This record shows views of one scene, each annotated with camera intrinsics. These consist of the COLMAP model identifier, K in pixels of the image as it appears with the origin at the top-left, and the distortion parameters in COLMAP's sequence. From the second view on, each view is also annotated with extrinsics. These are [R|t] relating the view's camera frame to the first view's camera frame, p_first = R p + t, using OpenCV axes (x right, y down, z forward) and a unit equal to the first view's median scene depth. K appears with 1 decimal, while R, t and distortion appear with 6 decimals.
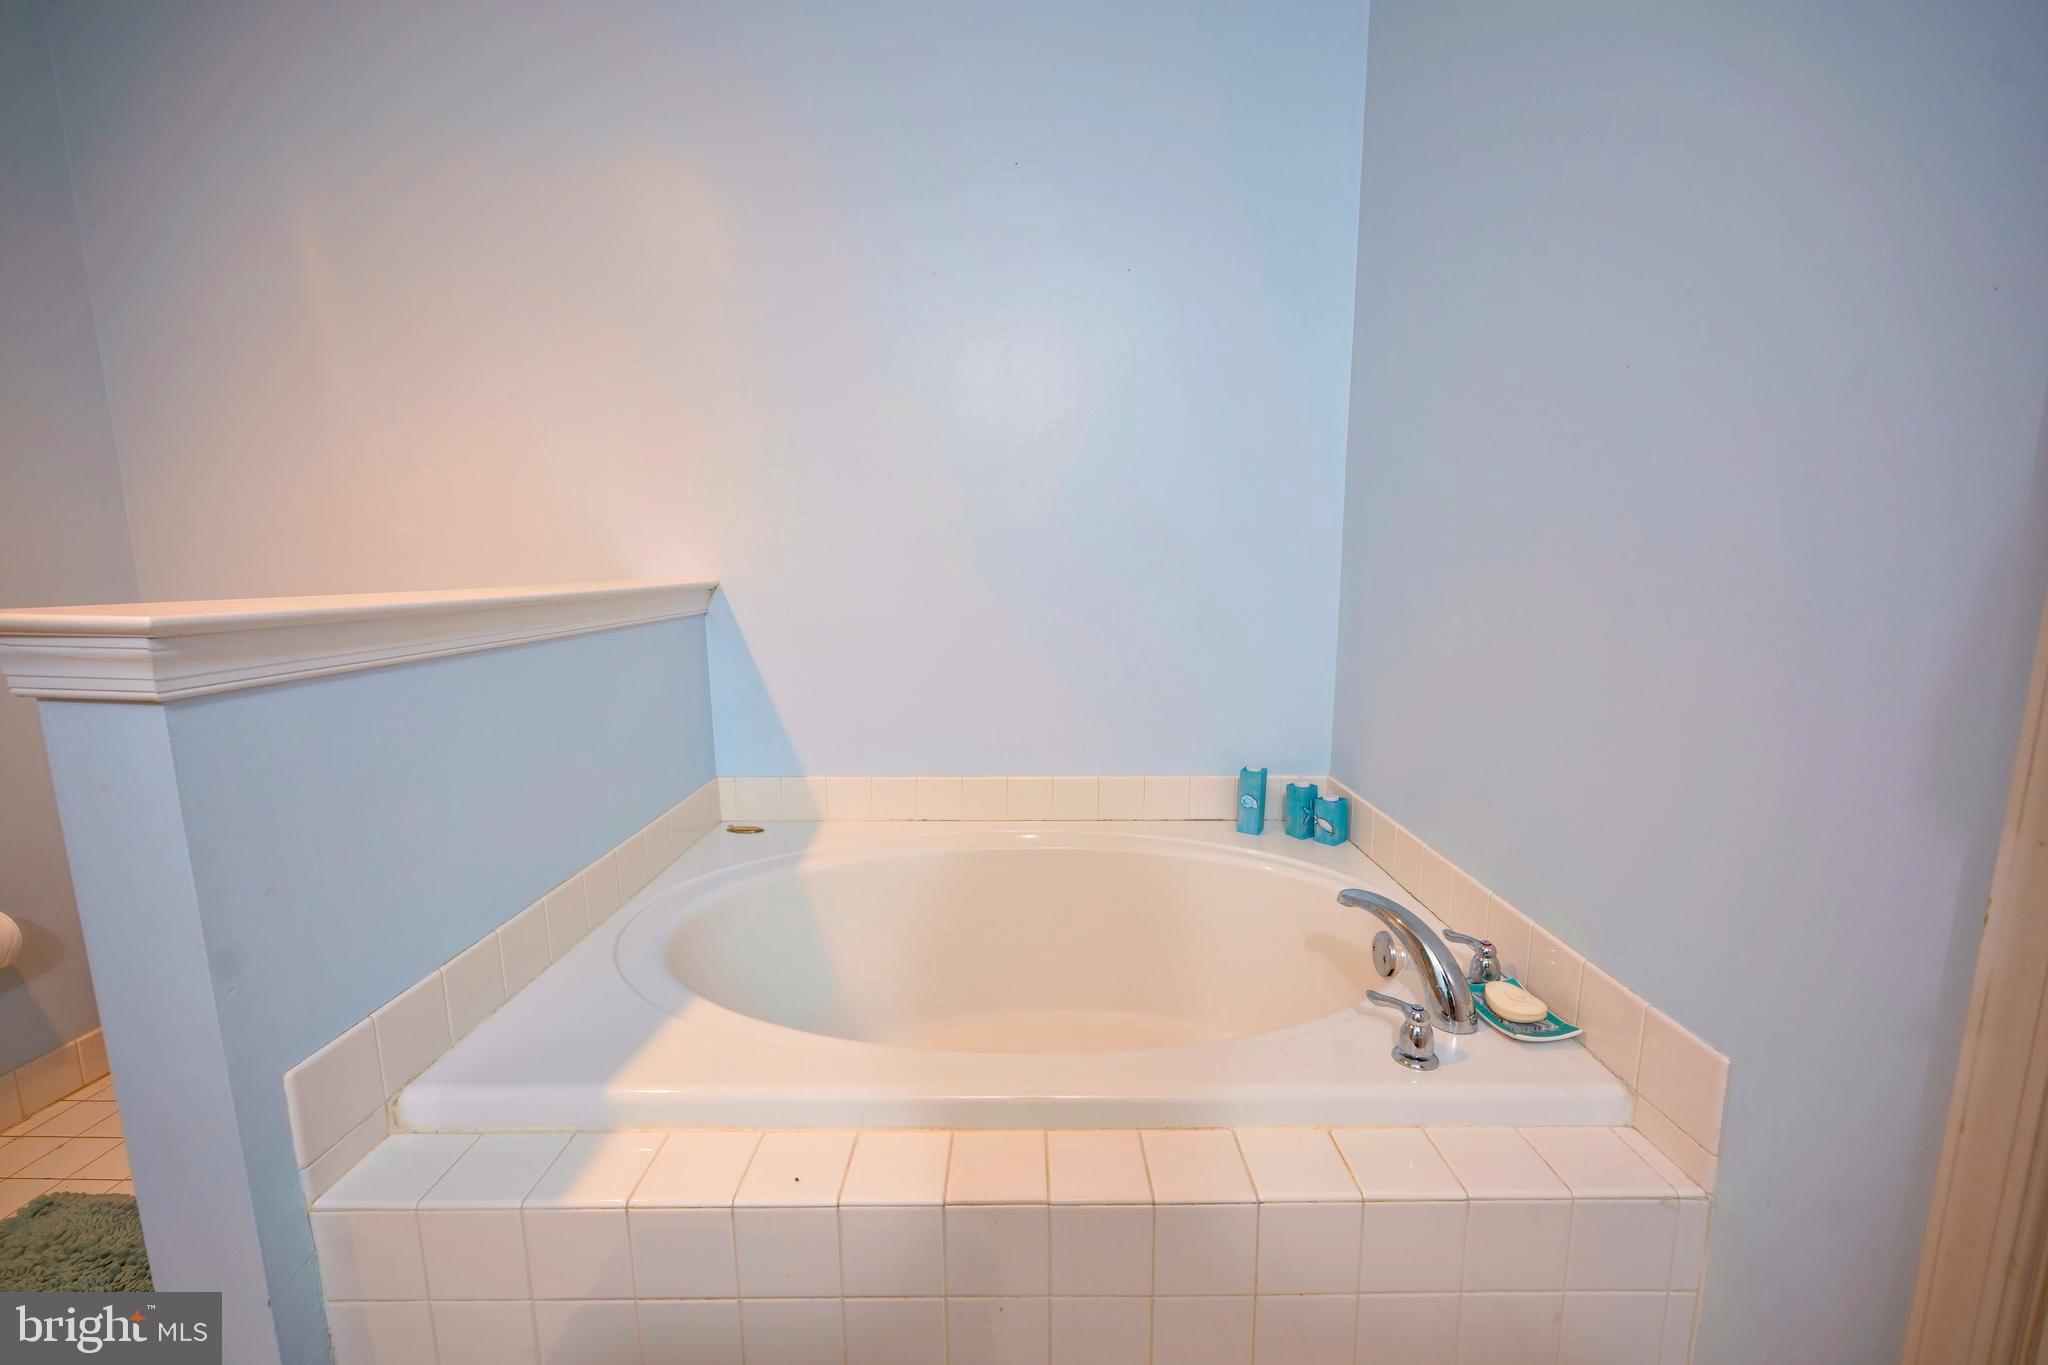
lens RADIAL K [[821.2, 0, 1027.4], [0, 821.2, 685.0], [0, 0, 1]] dist [0.002039, -0.000345]
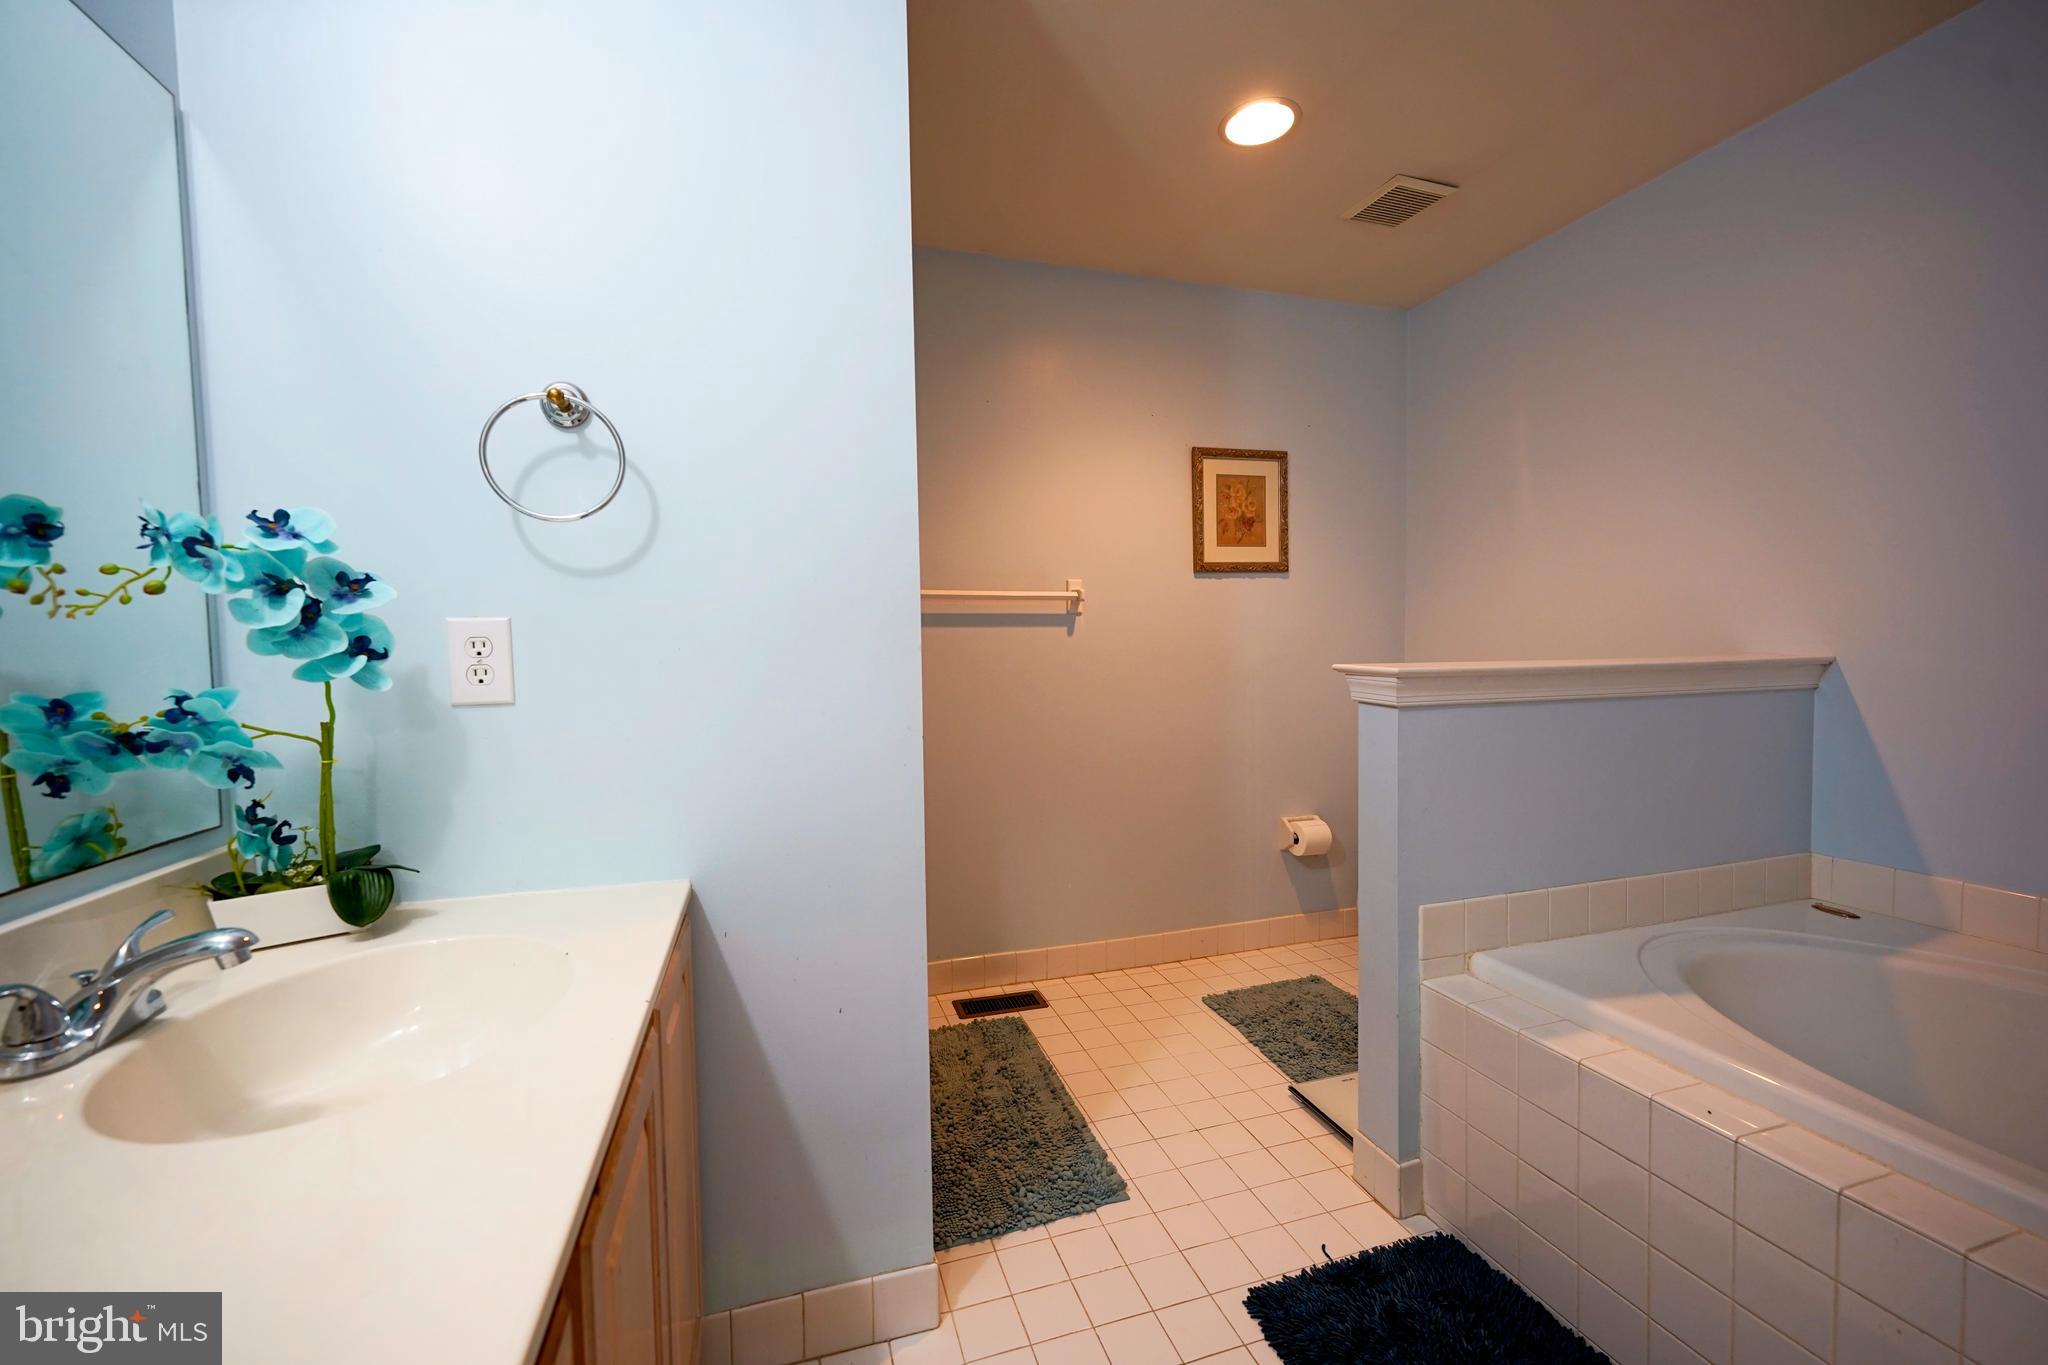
lens RADIAL K [[821.2, 0, 1027.5], [0, 821.2, 677.7], [0, 0, 1]] dist [0.002039, -0.000345]
pose [[0.306880, 0.048705, -0.950501, 0.439038], [-0.131690, 0.991256, 0.008276, 0.032544], [0.942593, 0.122631, 0.310611, -0.377107]]
